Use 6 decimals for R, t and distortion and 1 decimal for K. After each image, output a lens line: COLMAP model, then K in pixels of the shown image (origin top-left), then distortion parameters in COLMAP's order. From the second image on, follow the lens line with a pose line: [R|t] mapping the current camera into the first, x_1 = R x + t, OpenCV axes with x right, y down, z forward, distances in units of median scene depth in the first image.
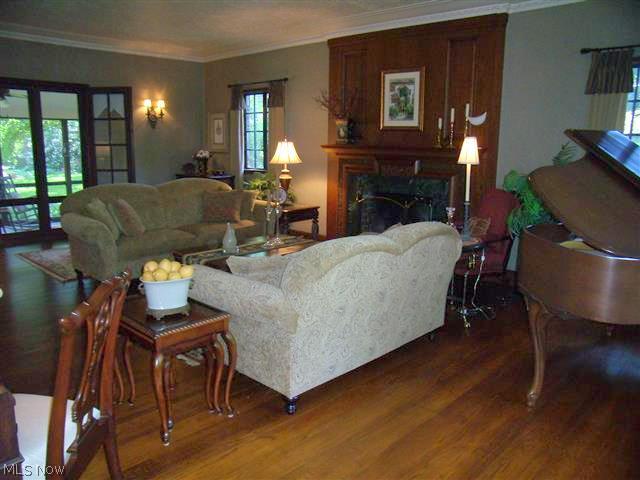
lens RADIAL K [[524.7, 0, 320.0], [0, 524.7, 240.0], [0, 0, 1]] dist [-0.176092, 0.170812]
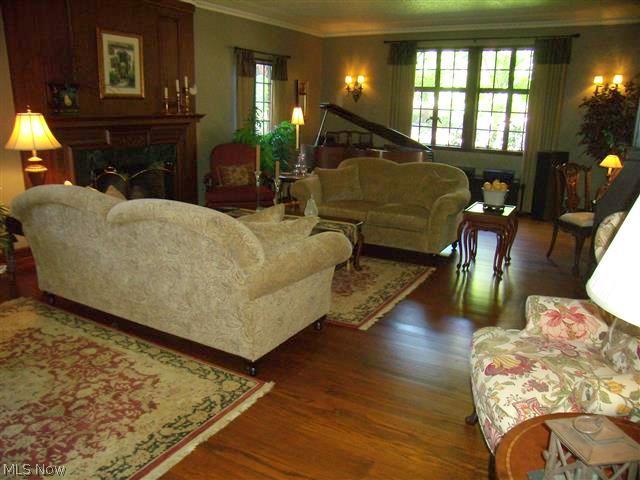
lens RADIAL K [[524.7, 0, 320.0], [0, 524.7, 240.0], [0, 0, 1]] dist [-0.176092, 0.170812]
pose [[-0.233876, -0.259696, 0.936942, -0.876431], [0.160255, 0.940191, 0.300599, -0.193407], [-0.958968, 0.220453, -0.178270, 0.893455]]
